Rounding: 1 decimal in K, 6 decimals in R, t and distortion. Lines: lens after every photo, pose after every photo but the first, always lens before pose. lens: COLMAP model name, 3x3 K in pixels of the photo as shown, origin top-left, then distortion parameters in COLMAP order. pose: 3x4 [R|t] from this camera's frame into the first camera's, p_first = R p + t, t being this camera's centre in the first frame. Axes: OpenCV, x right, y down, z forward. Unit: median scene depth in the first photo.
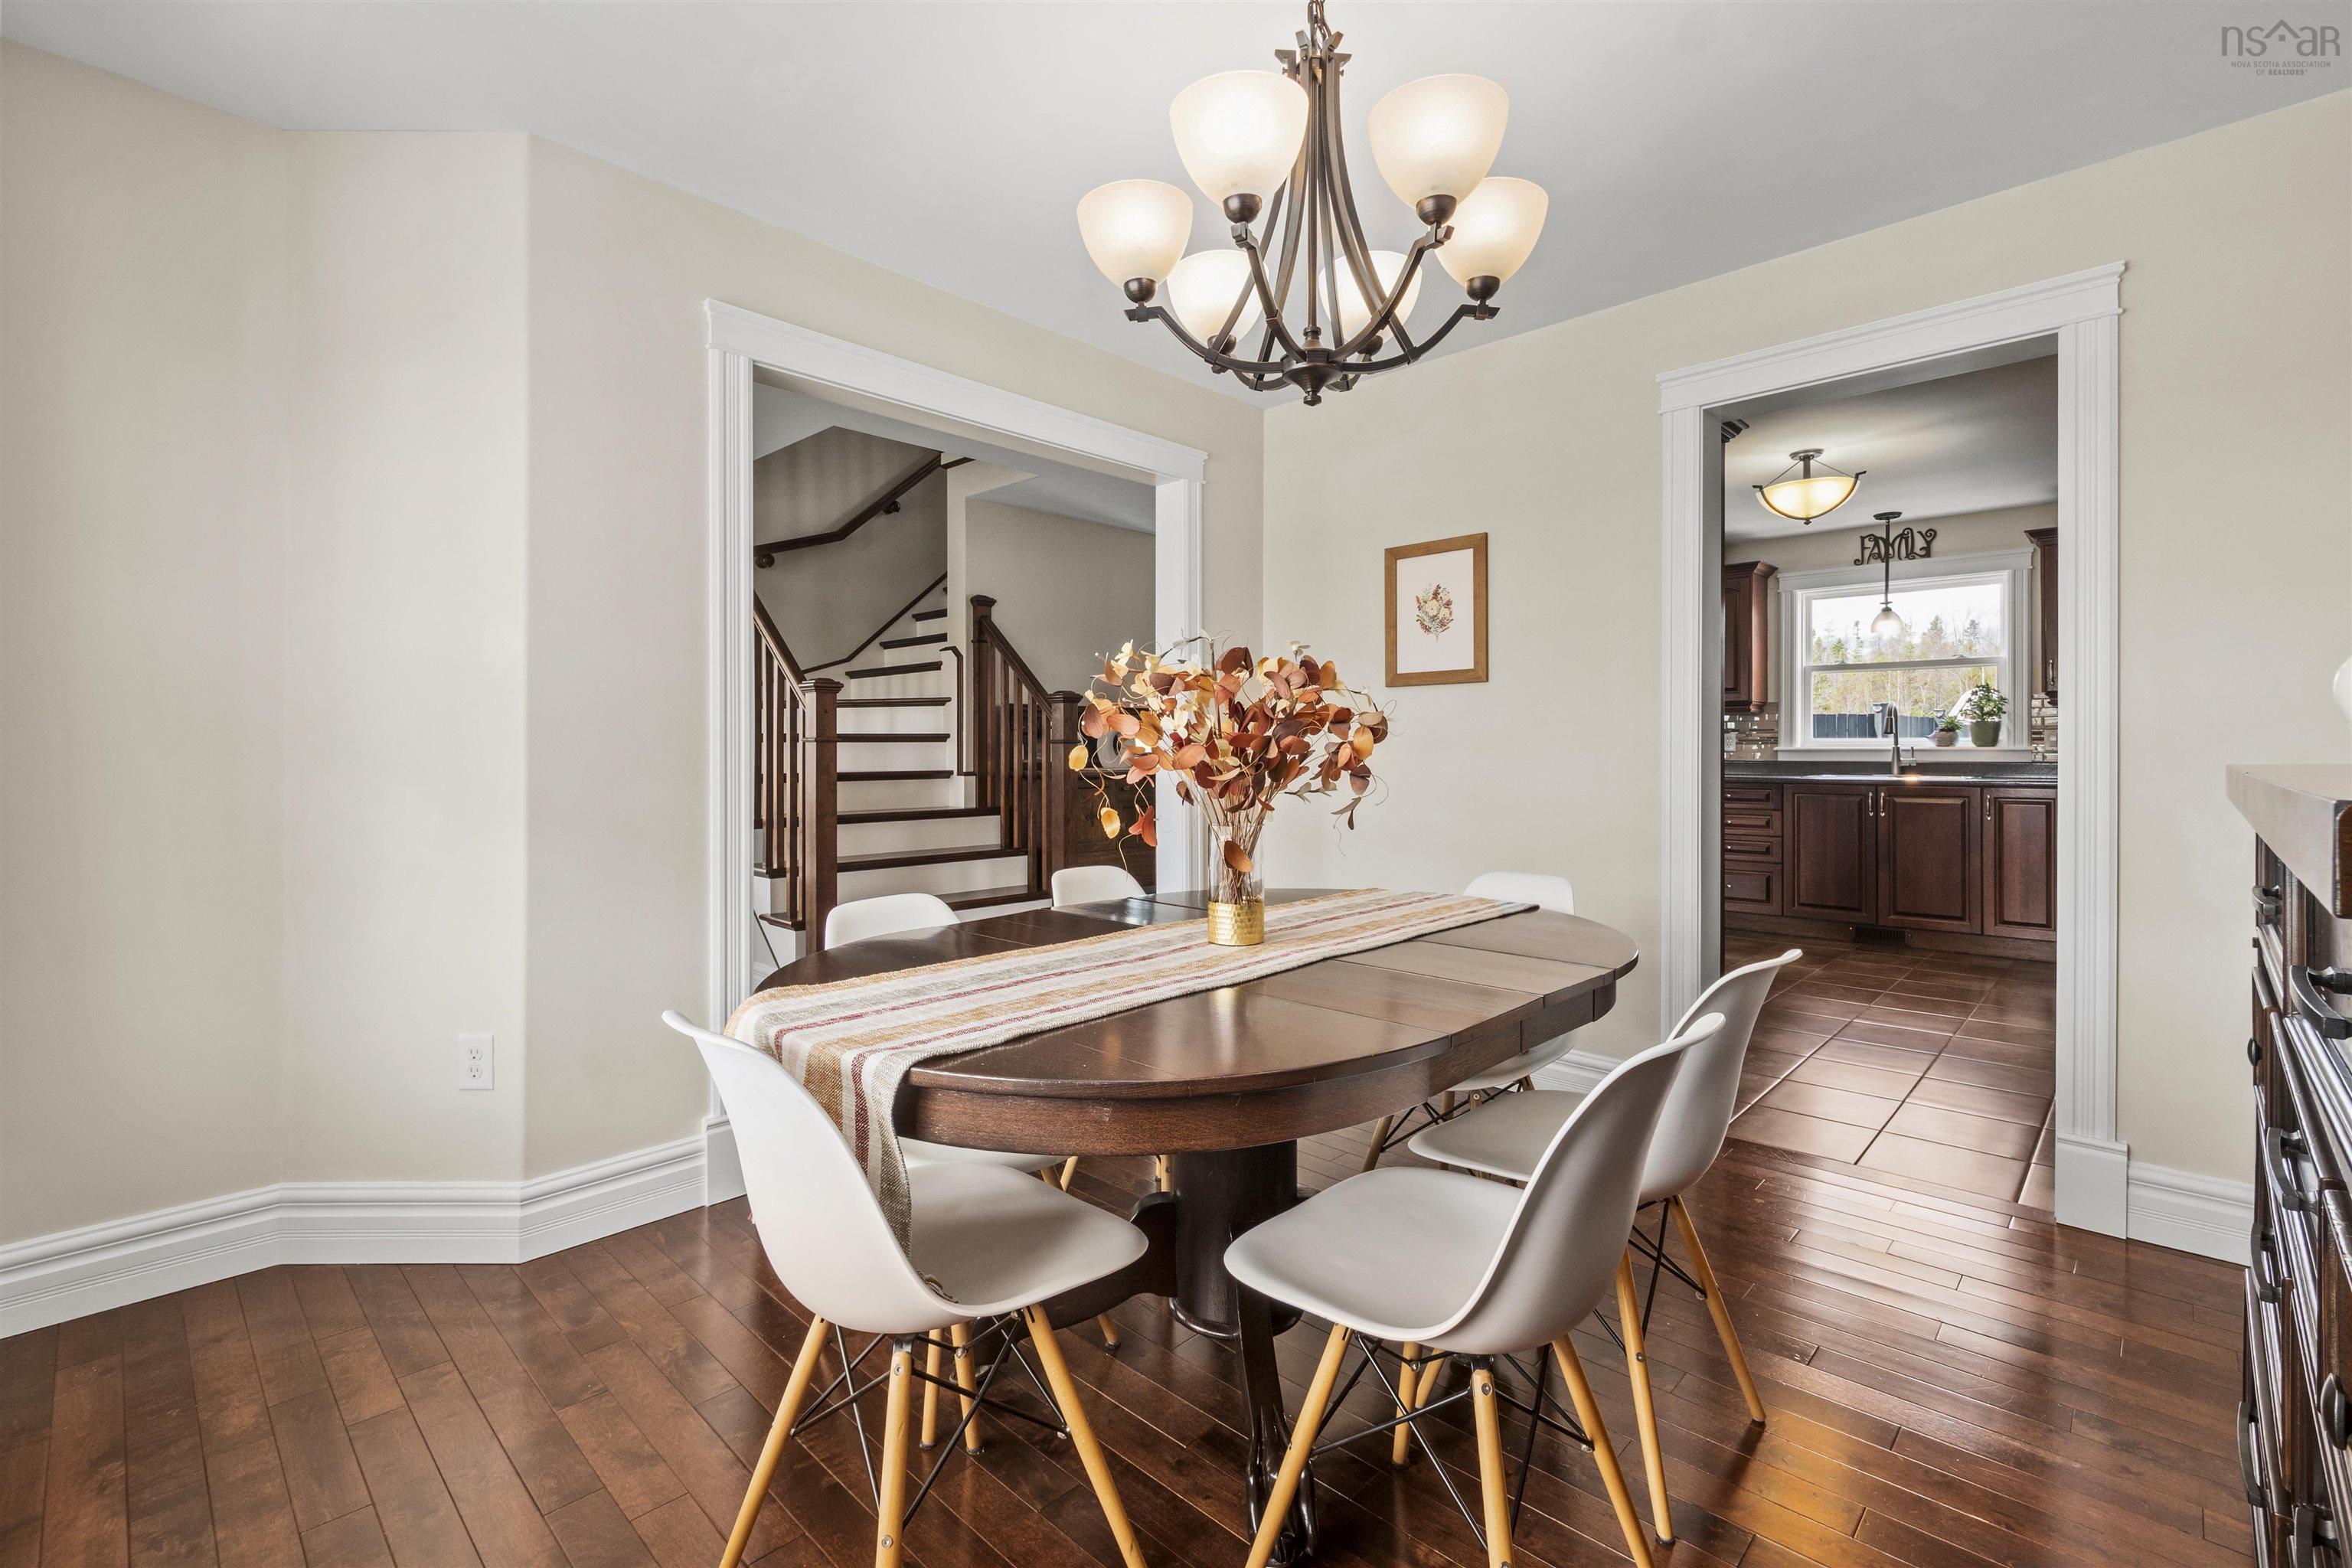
lens RADIAL K [[1042.1, 0, 1186.9], [0, 1042.1, 753.3], [0, 0, 1]] dist [-0.000388, -0.000300]
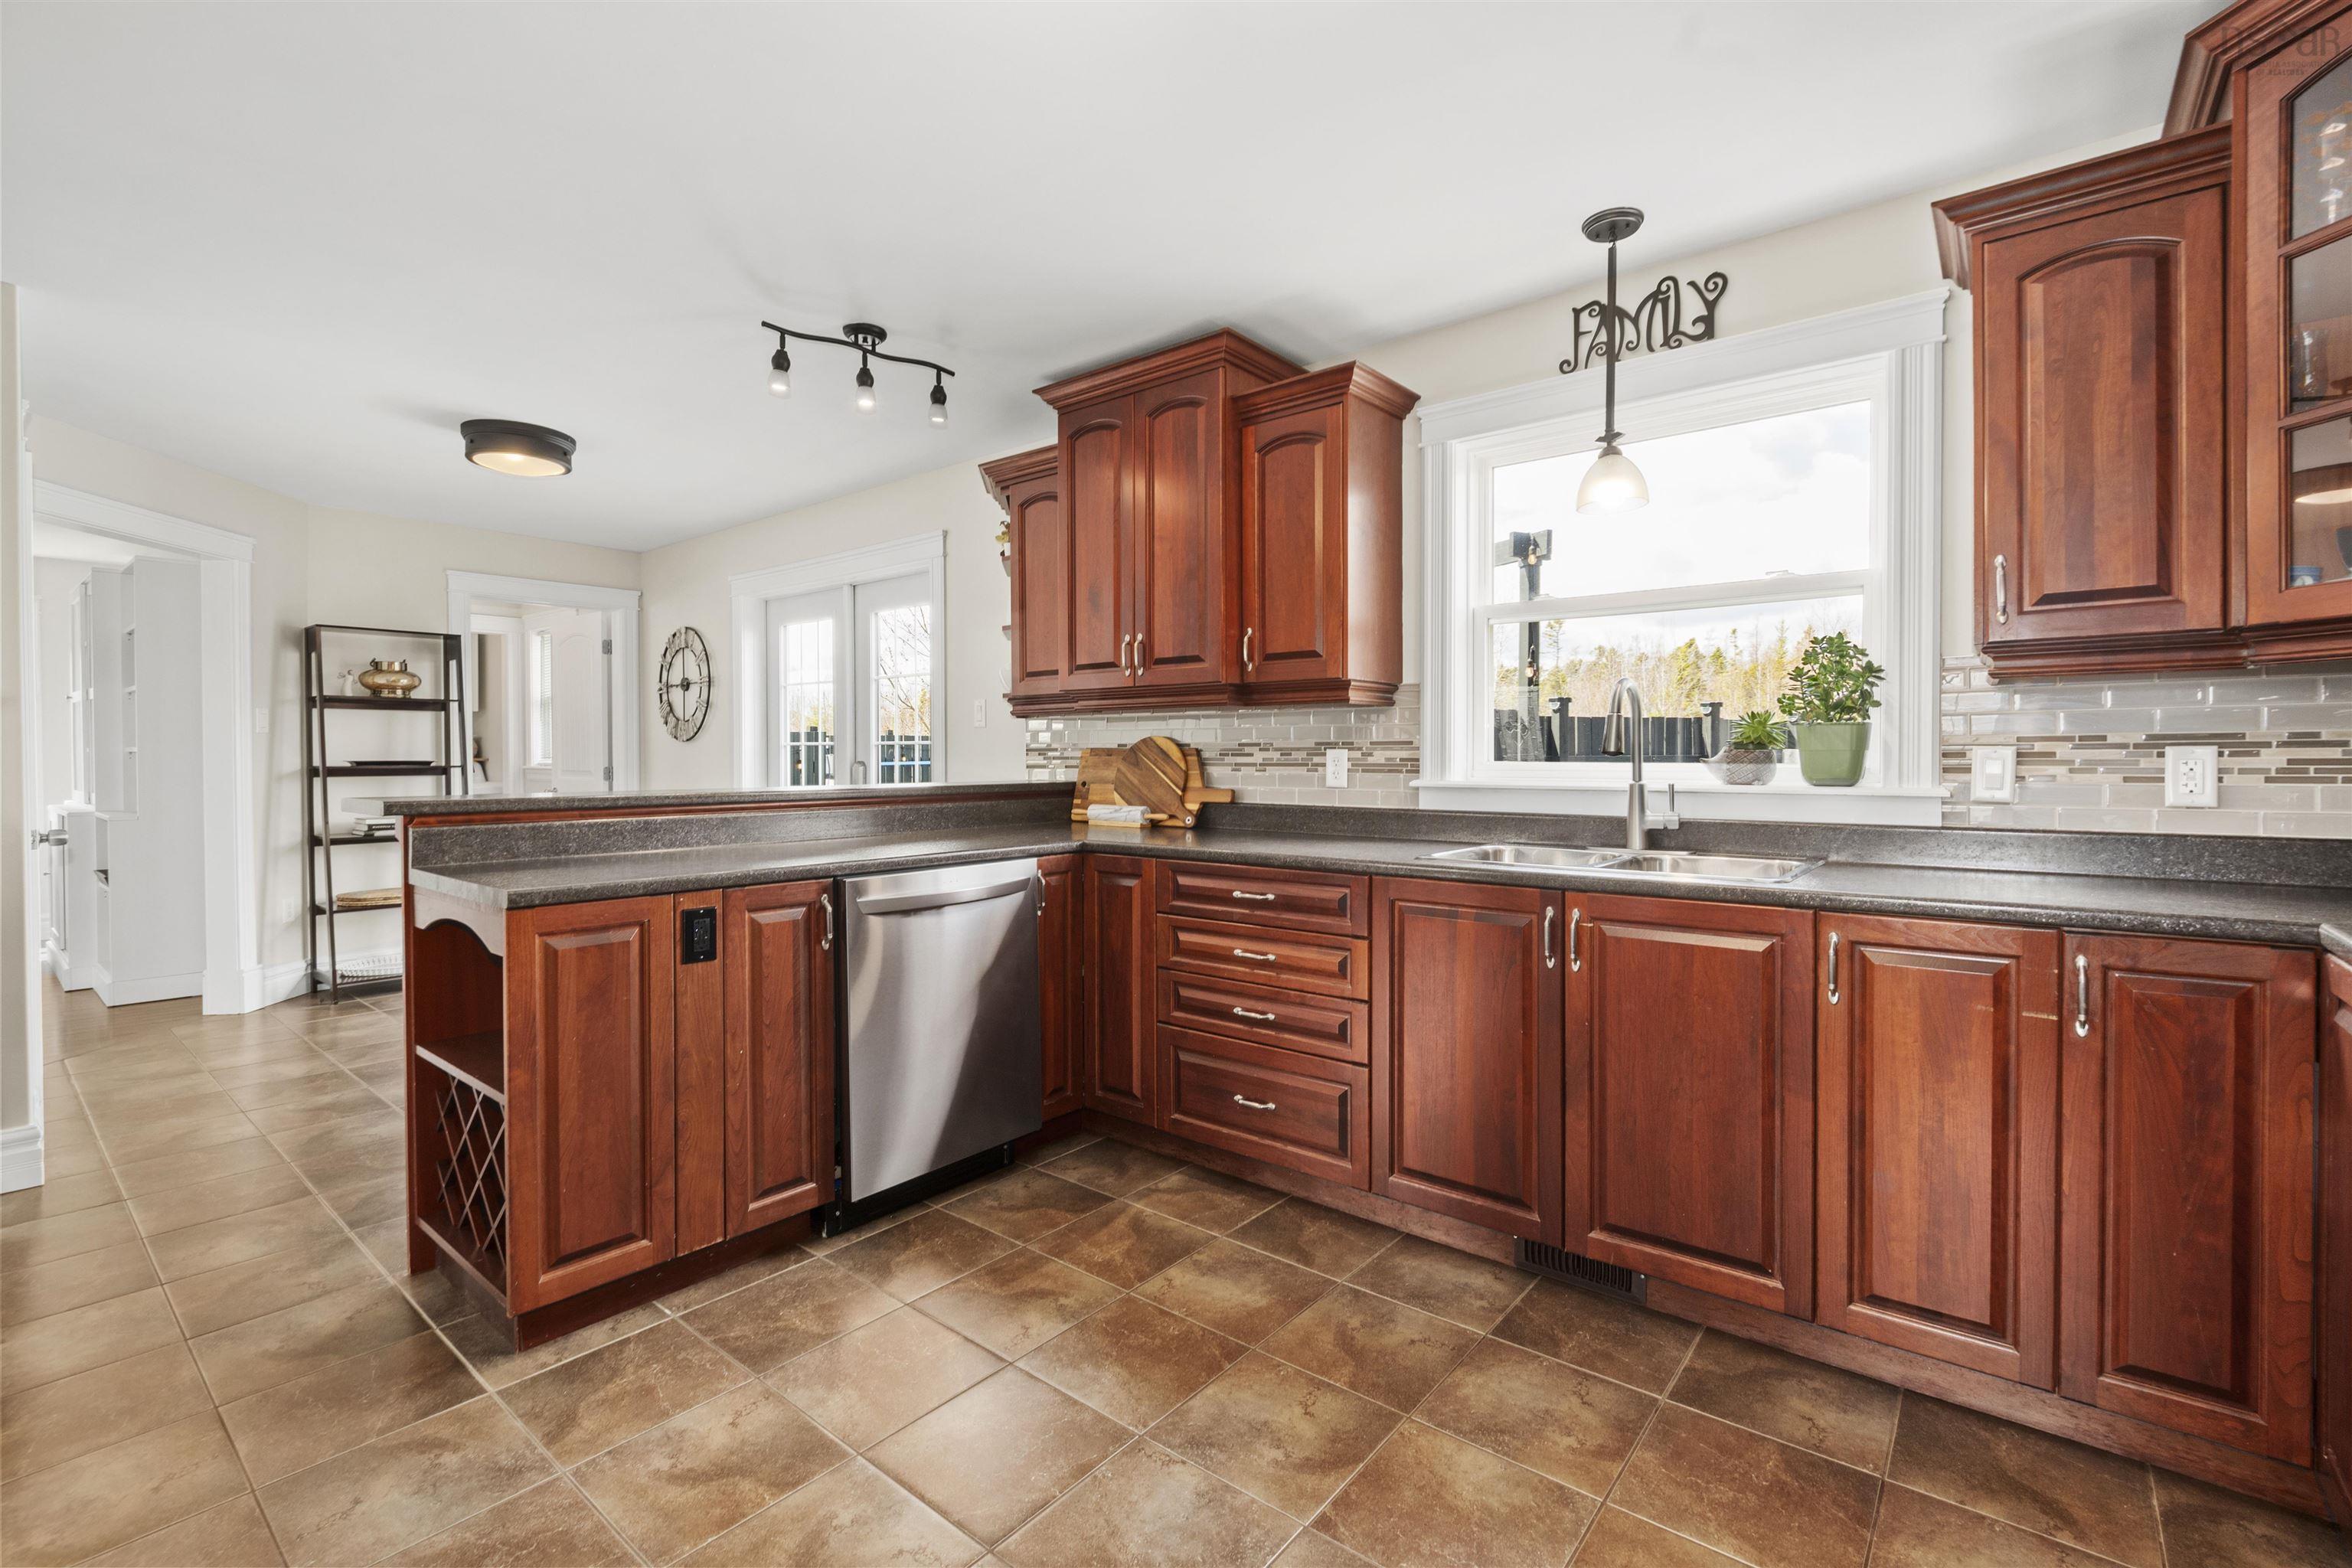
lens RADIAL K [[1035.2, 0, 1184.1], [0, 1035.2, 768.5], [0, 0, 1]] dist [-0.002507, -0.000589]
pose [[0.997491, -0.001588, 0.070777, 0.467255], [0.001015, 0.999966, 0.008129, -0.016395], [-0.070787, -0.008036, 0.997459, 0.592284]]
